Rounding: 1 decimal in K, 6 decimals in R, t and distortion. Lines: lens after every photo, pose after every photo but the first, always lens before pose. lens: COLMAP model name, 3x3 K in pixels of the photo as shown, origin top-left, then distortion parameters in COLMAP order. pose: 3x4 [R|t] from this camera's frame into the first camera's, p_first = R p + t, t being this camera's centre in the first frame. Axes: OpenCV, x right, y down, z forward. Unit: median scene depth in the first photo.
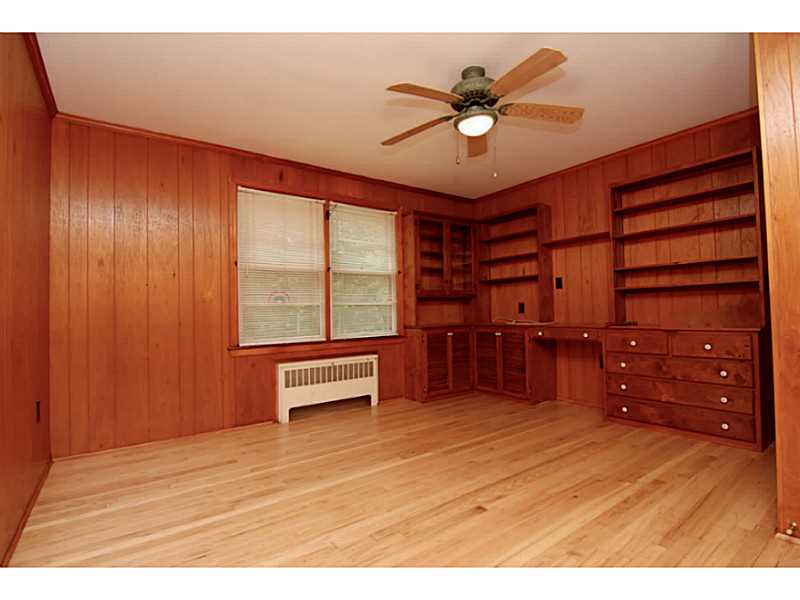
lens RADIAL K [[388.1, 0, 396.0], [0, 388.1, 303.7], [0, 0, 1]] dist [-0.014532, -0.000417]
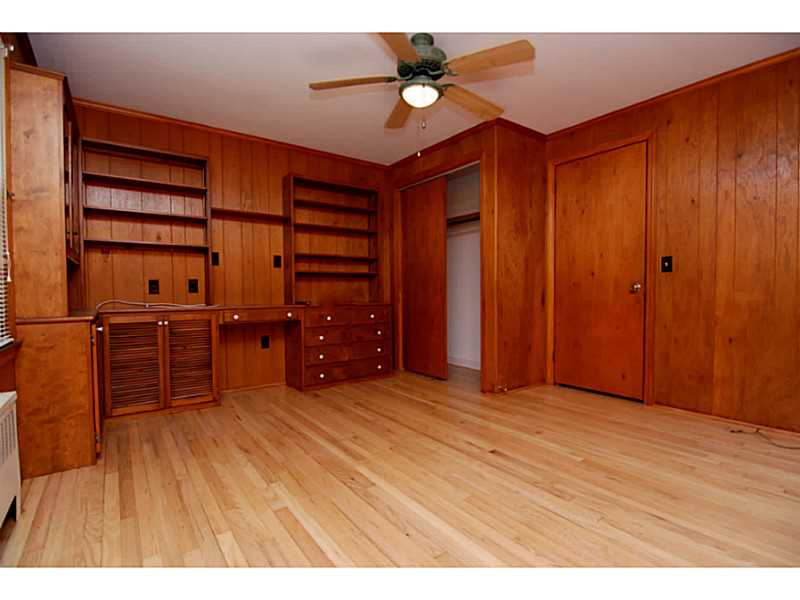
lens RADIAL K [[388.1, 0, 396.0], [0, 388.1, 303.7], [0, 0, 1]] dist [-0.014532, -0.000417]
pose [[-0.010195, -0.011556, 0.999881, -0.622664], [-0.014522, 0.999829, 0.011407, 0.043236], [-0.999843, -0.014404, -0.010361, 0.855443]]
